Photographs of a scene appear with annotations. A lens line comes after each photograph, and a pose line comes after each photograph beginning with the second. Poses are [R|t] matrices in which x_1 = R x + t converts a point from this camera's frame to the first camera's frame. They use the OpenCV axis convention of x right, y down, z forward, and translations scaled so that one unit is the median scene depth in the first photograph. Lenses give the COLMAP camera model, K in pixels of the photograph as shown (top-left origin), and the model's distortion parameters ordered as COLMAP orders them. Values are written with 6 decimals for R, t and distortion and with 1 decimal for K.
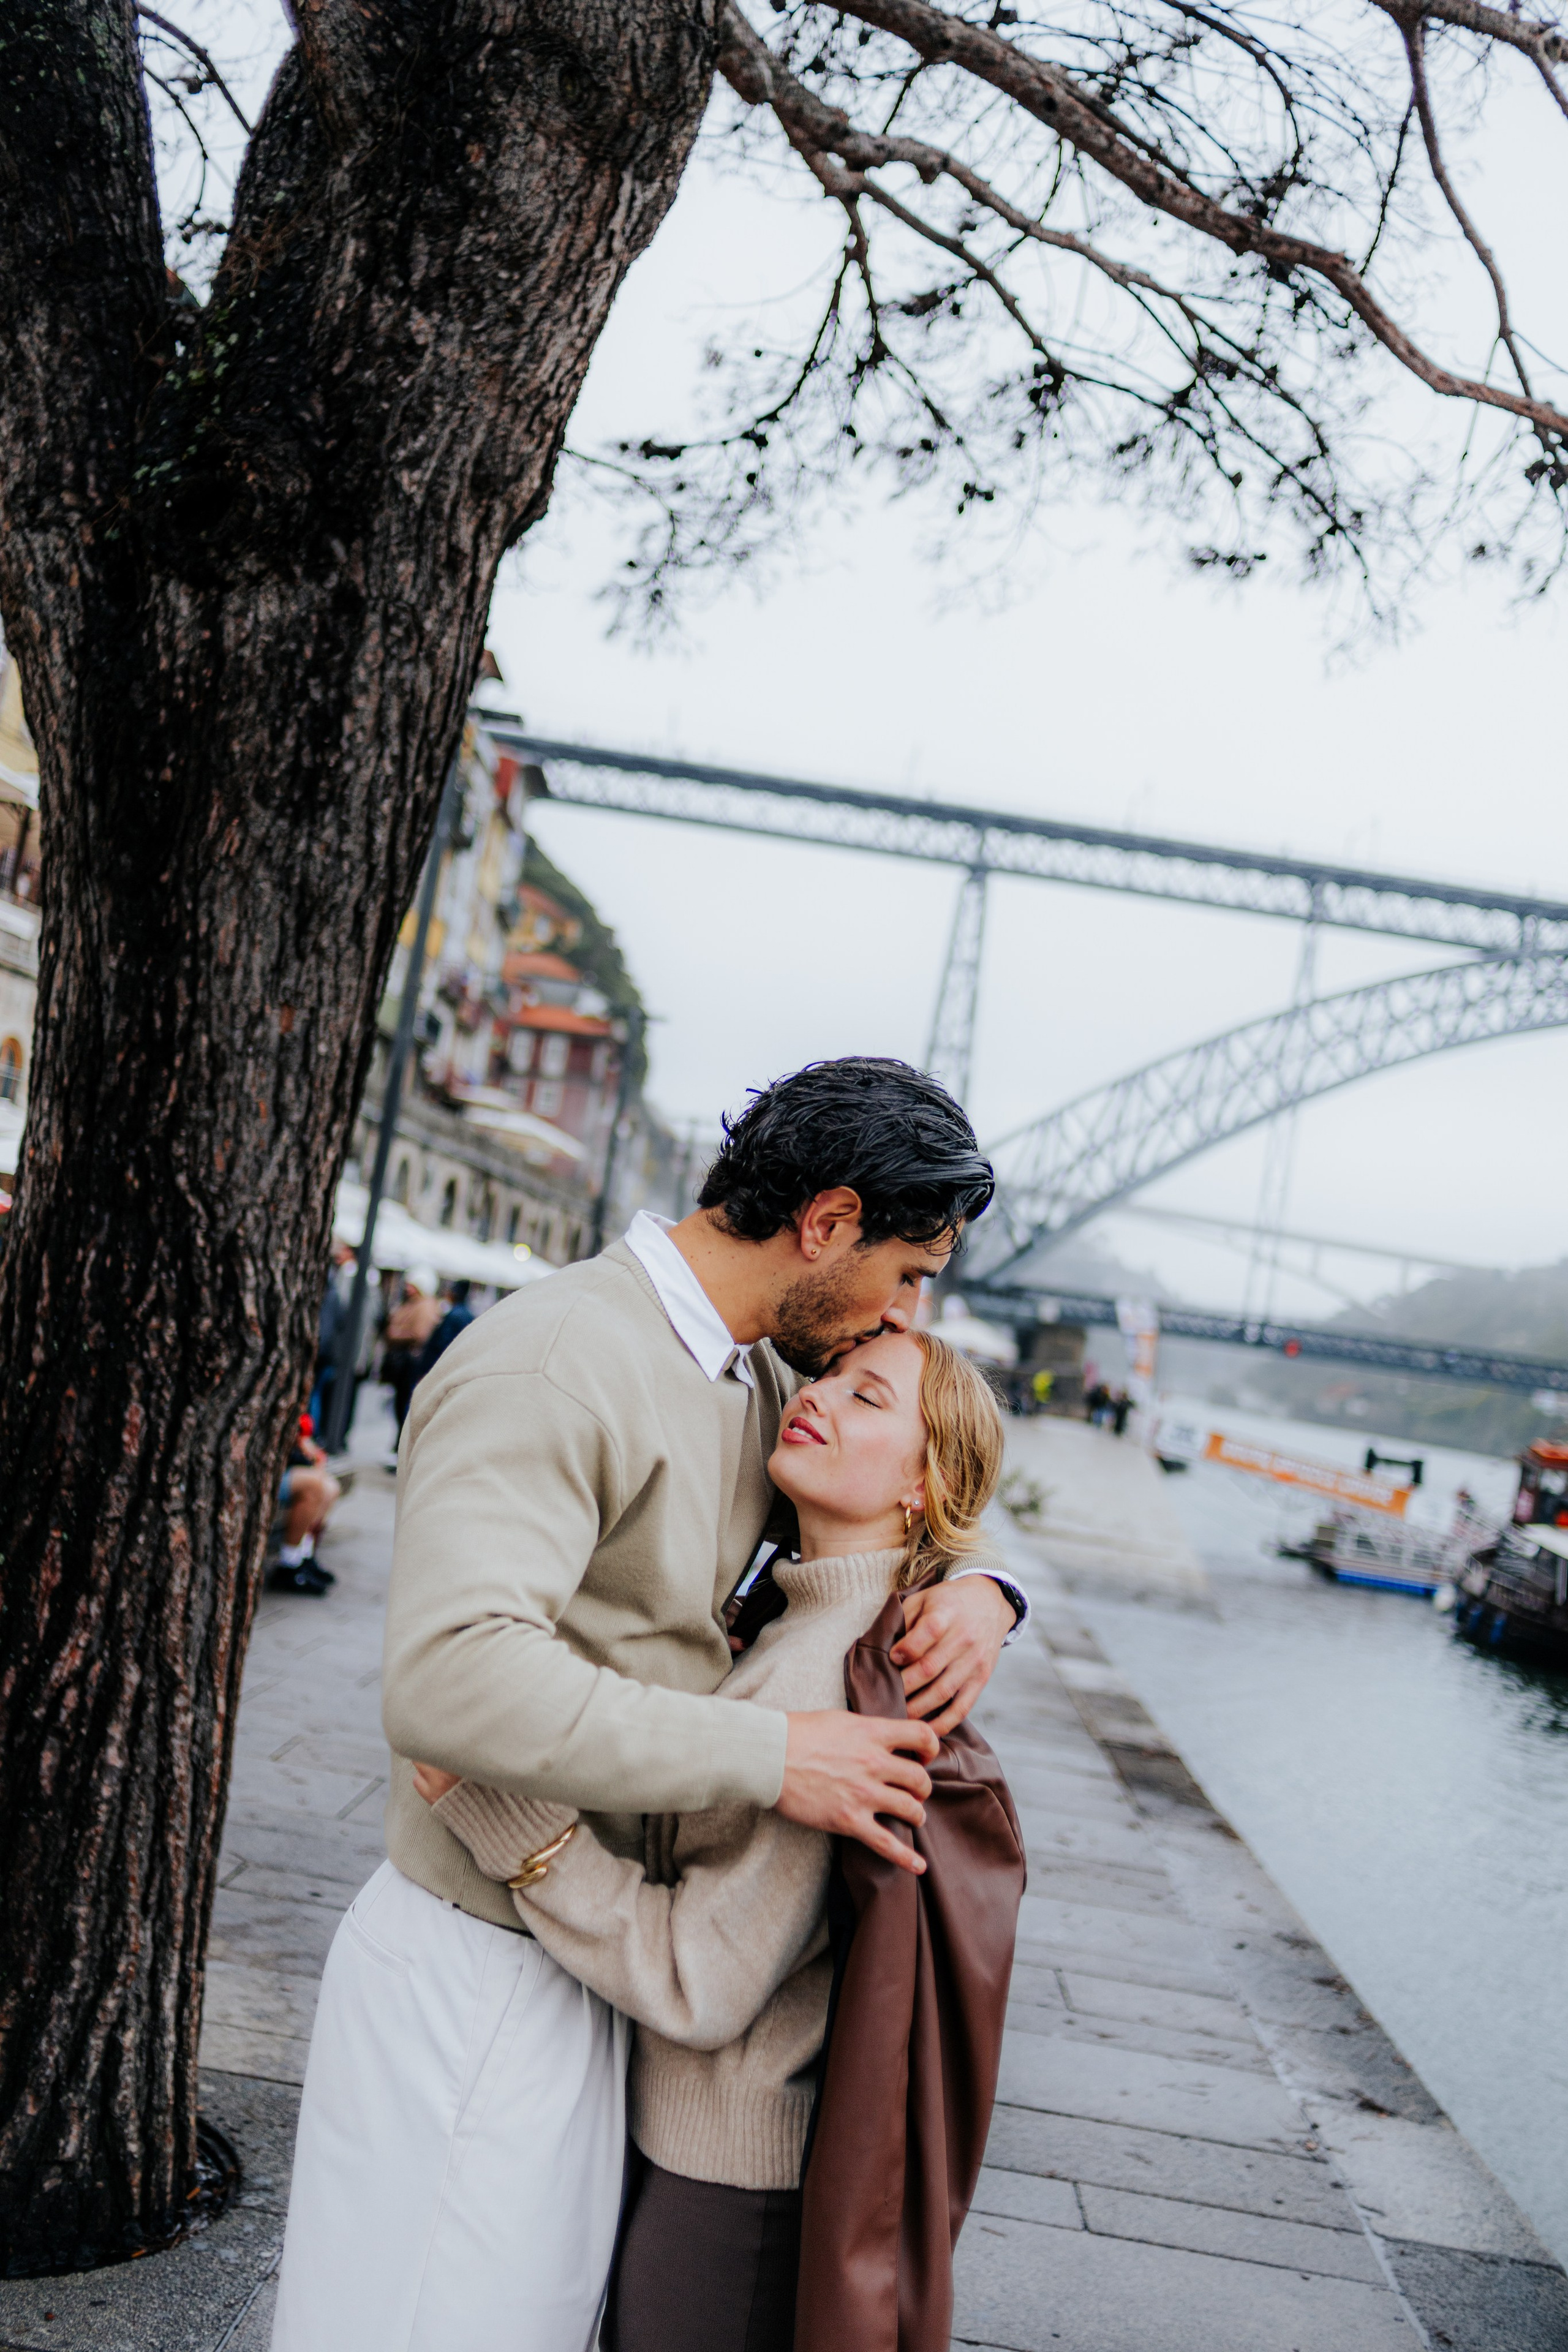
lens RADIAL K [[2488.6, 0, 799.4], [0, 2488.6, 1152.6], [0, 0, 1]] dist [-0.017824, 0.000000]
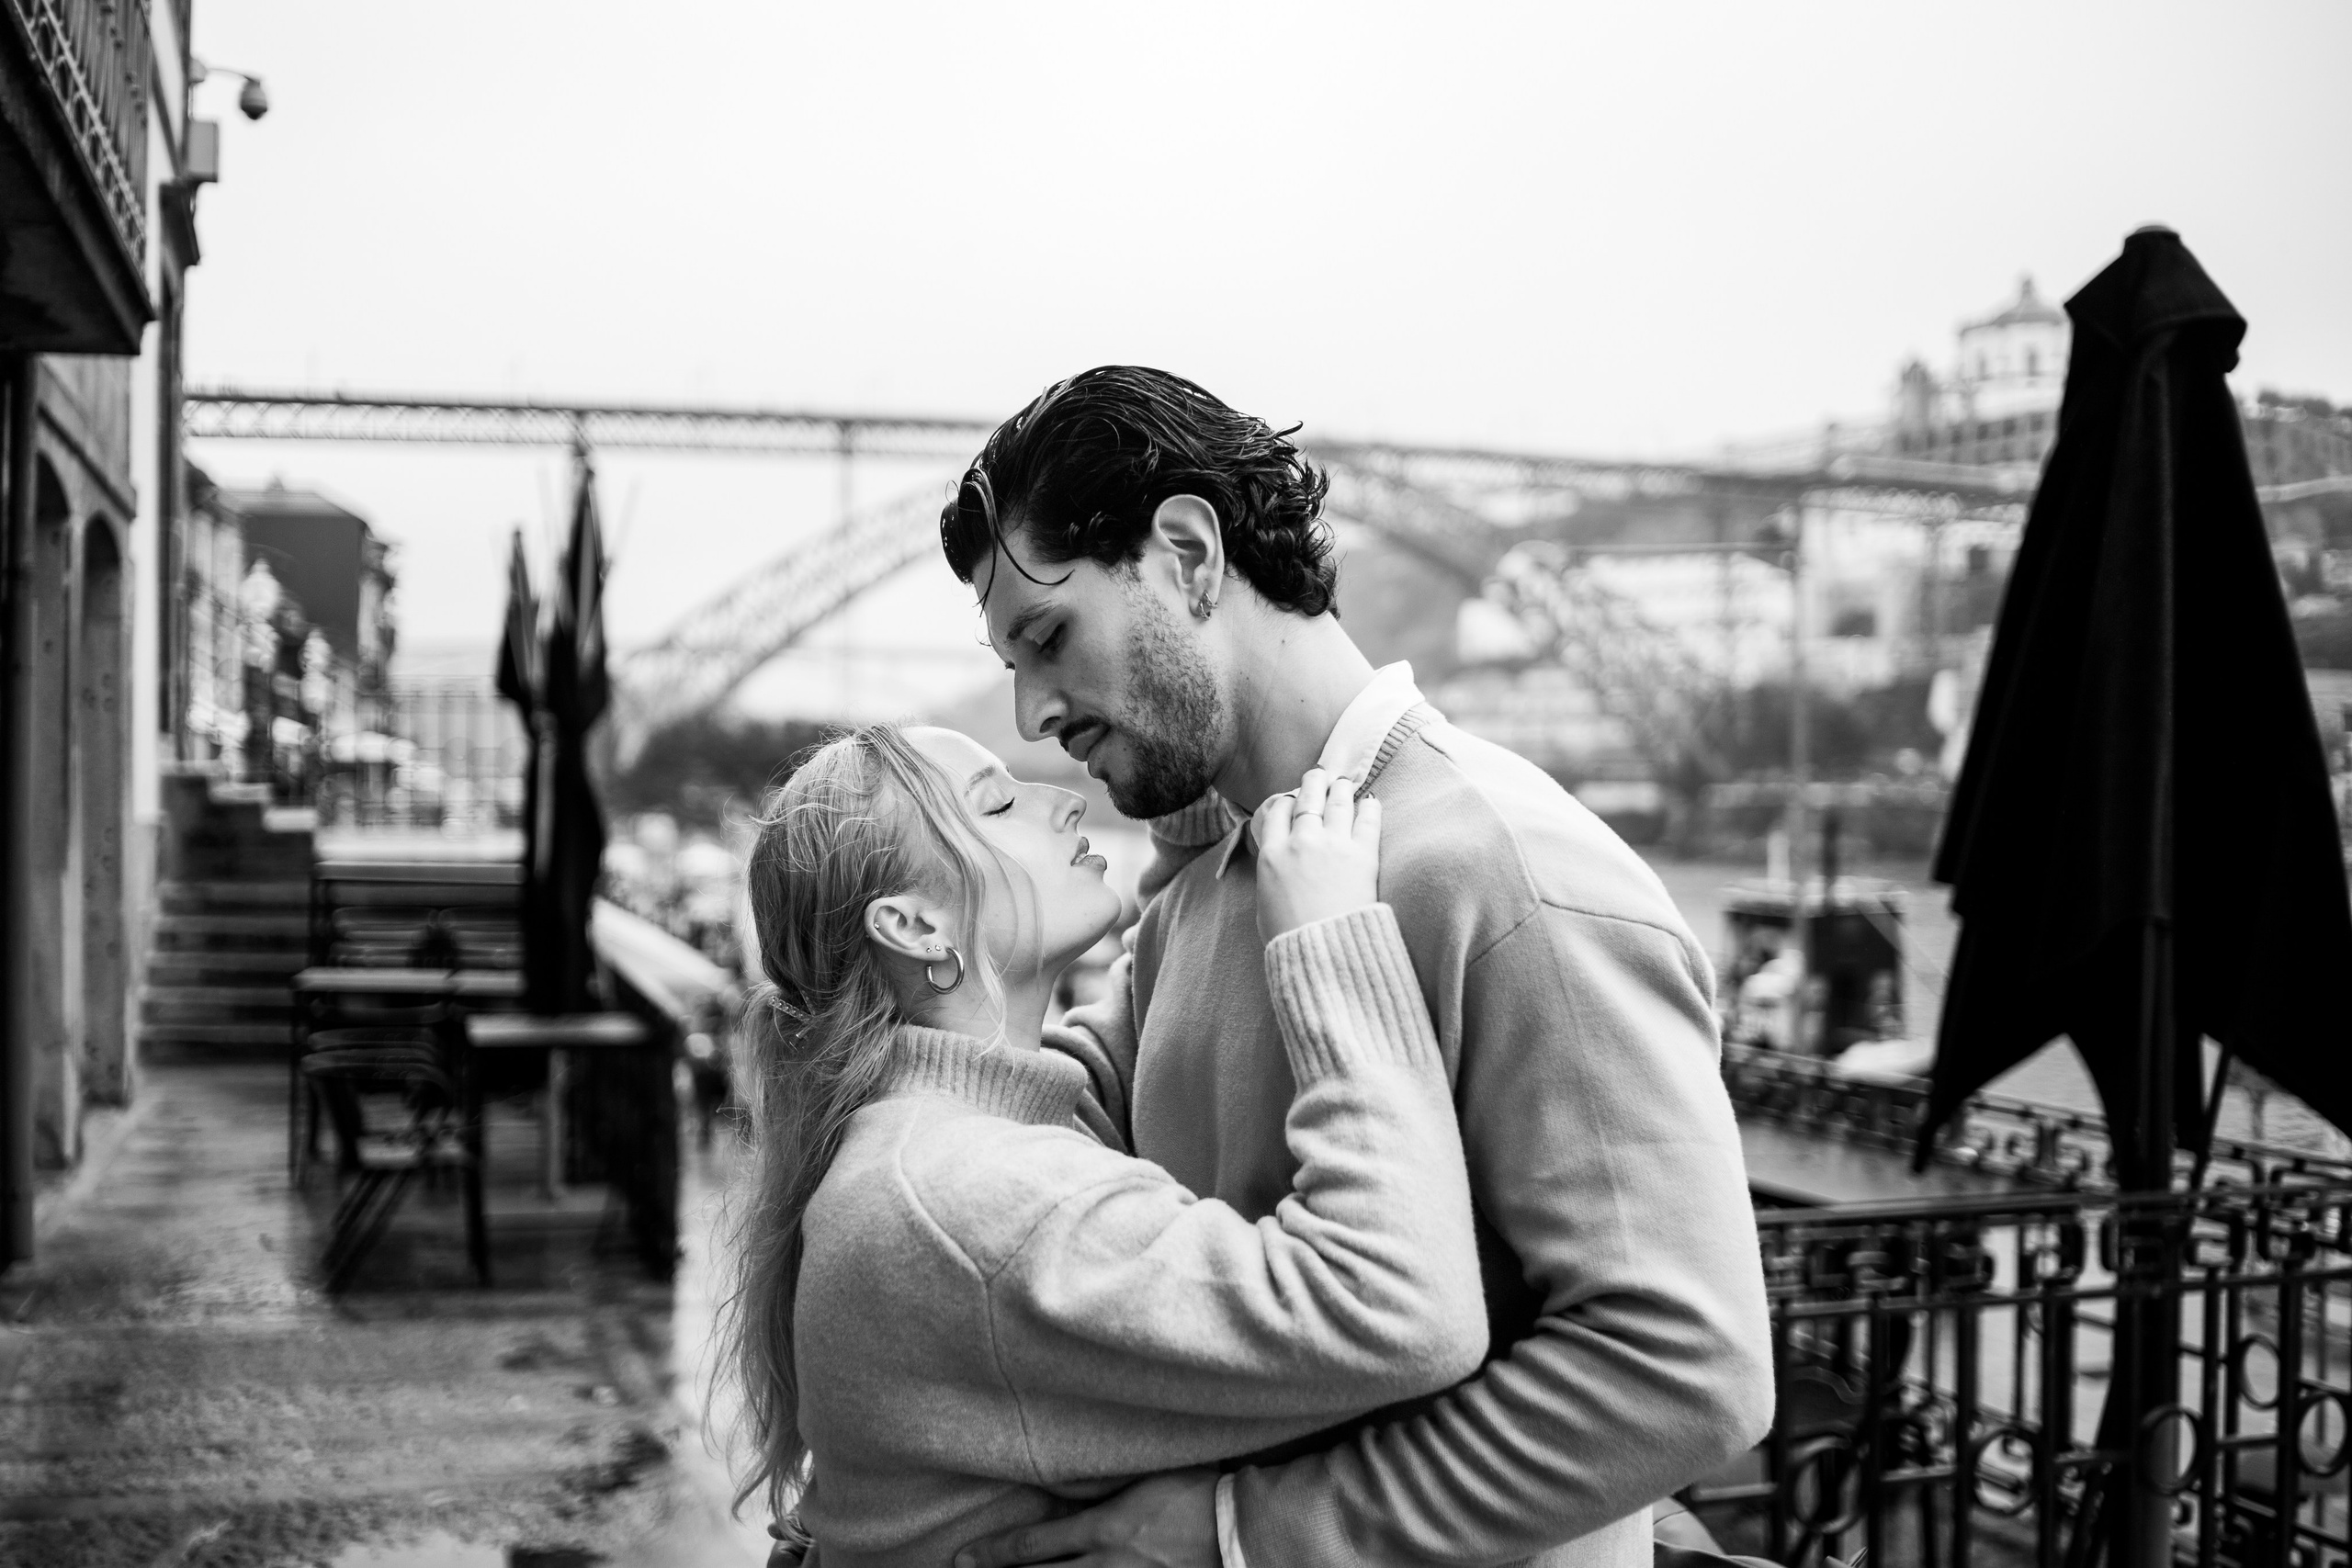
lens RADIAL K [[2488.4, 0, 1173.9], [0, 2488.4, 768.2], [0, 0, 1]] dist [-0.017824, 0.000000]
pose [[0.932076, -0.156884, 0.326530, -1.431678], [0.147525, 0.987616, 0.053400, 0.388434], [-0.330864, -0.001602, 0.943677, -4.811642]]
